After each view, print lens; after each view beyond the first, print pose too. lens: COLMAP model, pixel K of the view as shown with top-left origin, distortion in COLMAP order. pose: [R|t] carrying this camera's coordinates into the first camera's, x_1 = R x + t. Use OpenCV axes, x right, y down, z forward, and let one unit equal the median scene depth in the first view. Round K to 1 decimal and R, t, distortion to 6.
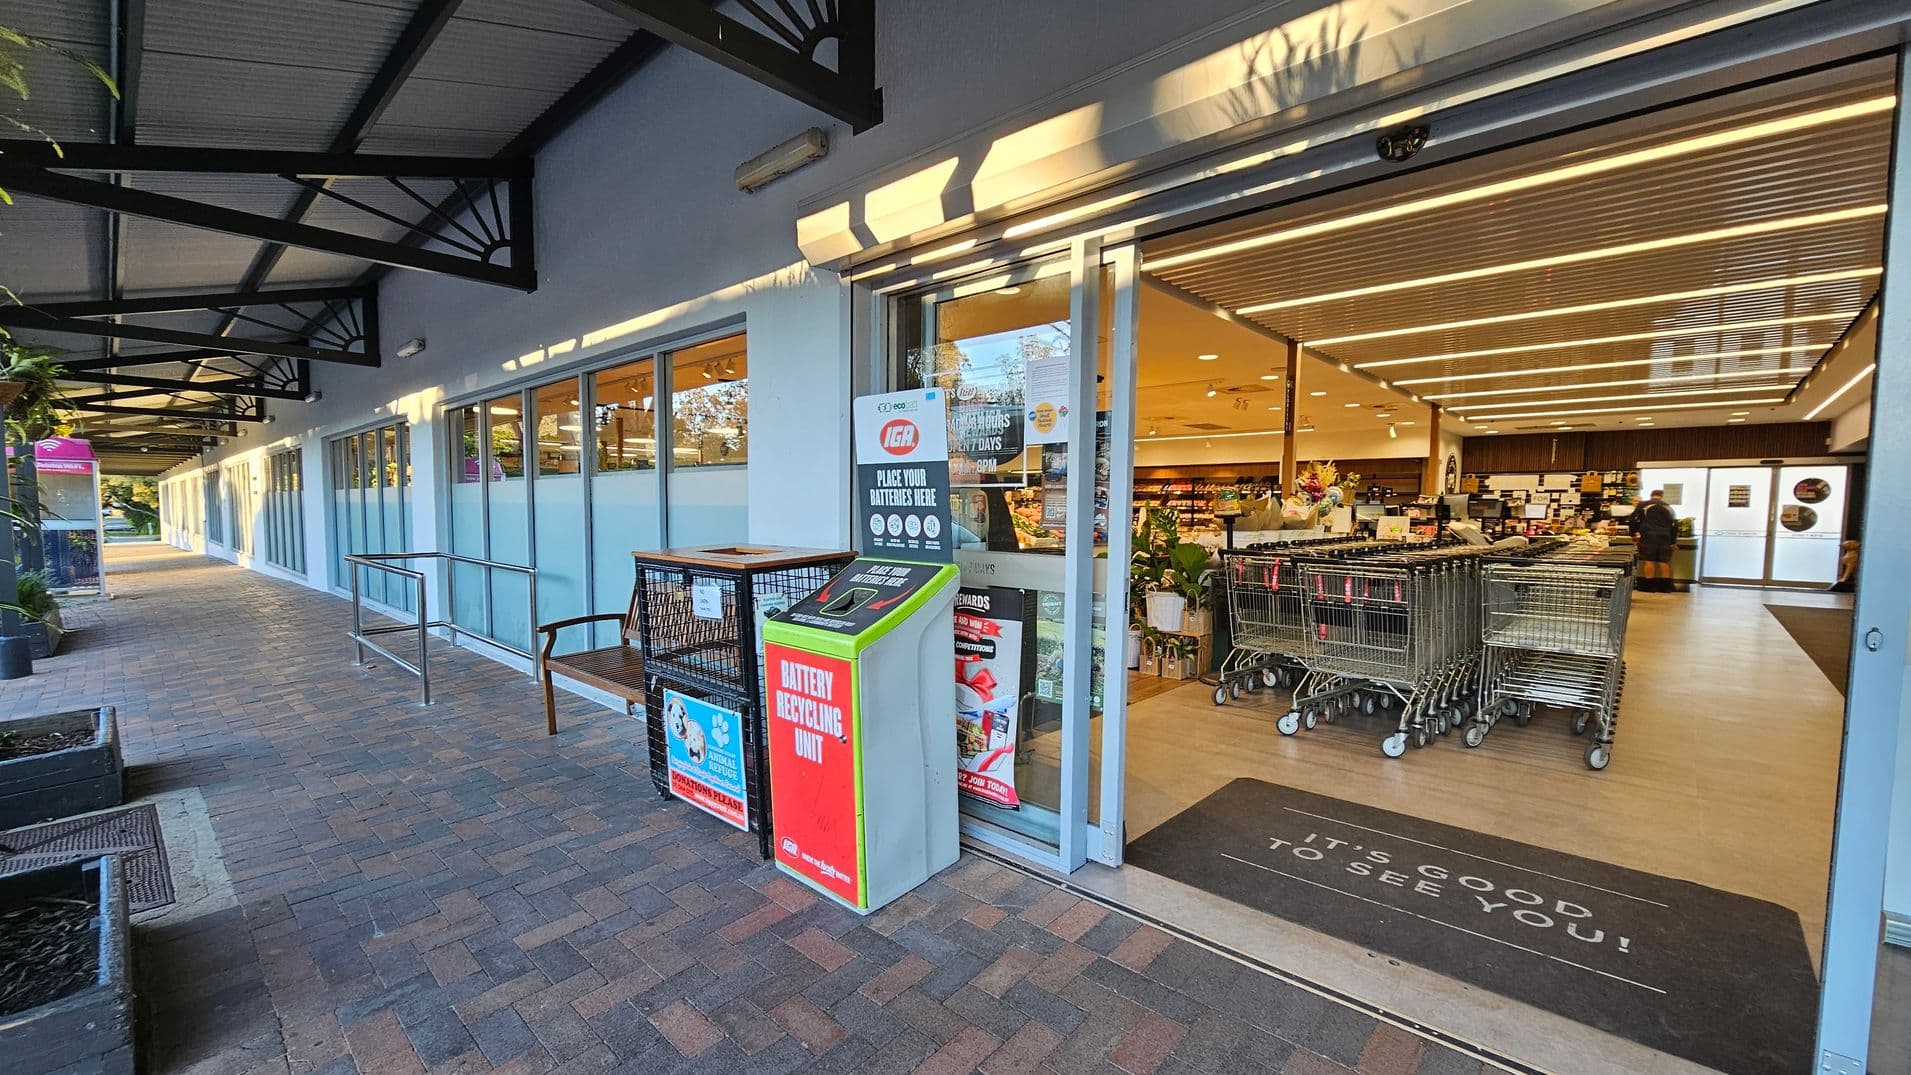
lens RADIAL K [[784.3, 0, 947.4], [0, 784.3, 555.3], [0, 0, 1]] dist [0.000122, -0.000182]
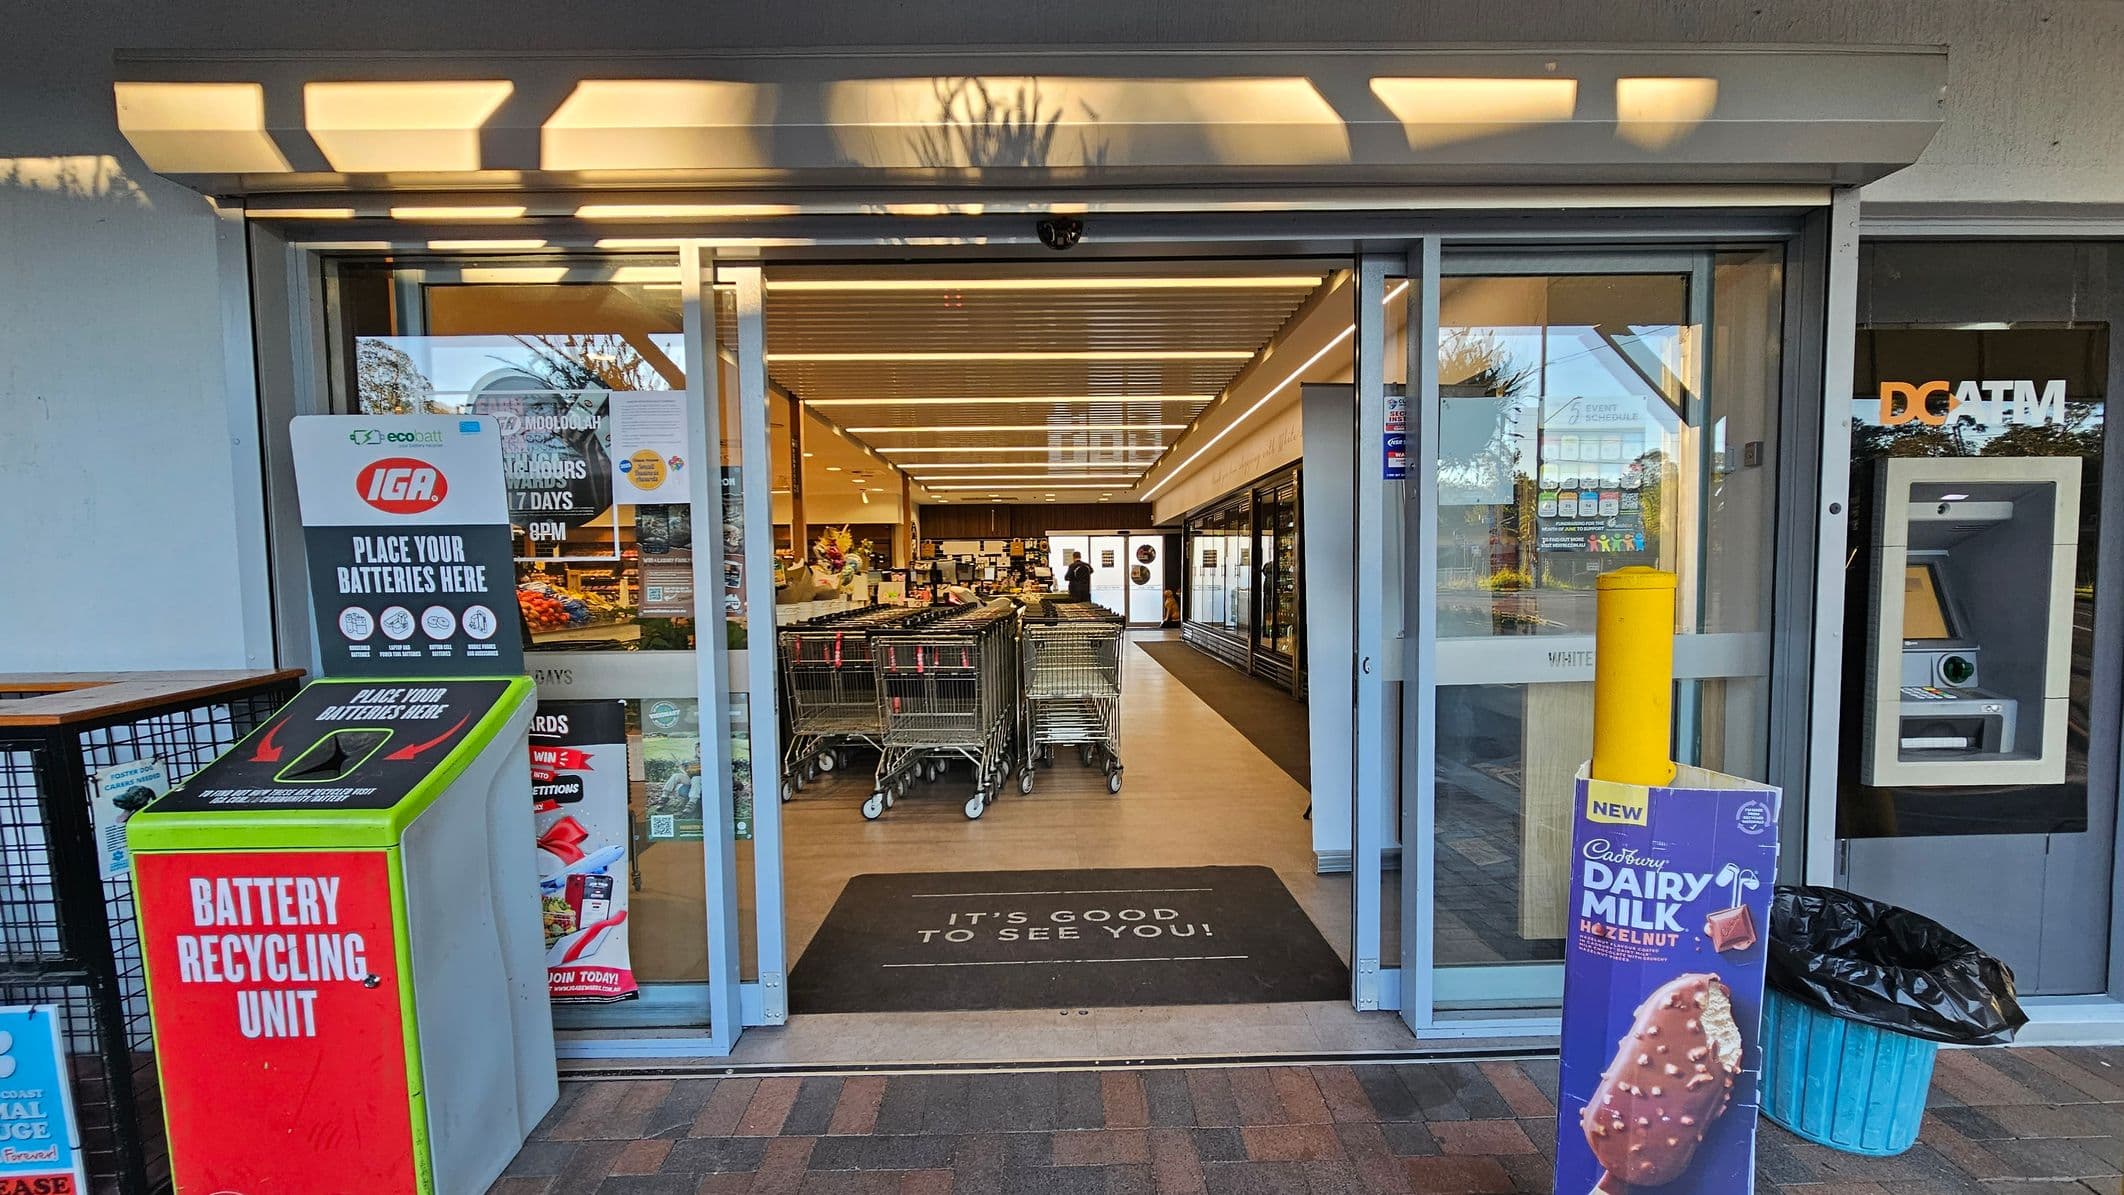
lens RADIAL K [[871.7, 0, 1060.9], [0, 871.7, 619.5], [0, 0, 1]] dist [0.000122, -0.000182]
pose [[0.721246, -0.055779, 0.690429, -0.174140], [0.061770, 0.997961, 0.016097, -0.020252], [-0.689919, 0.031038, 0.723221, 0.121394]]
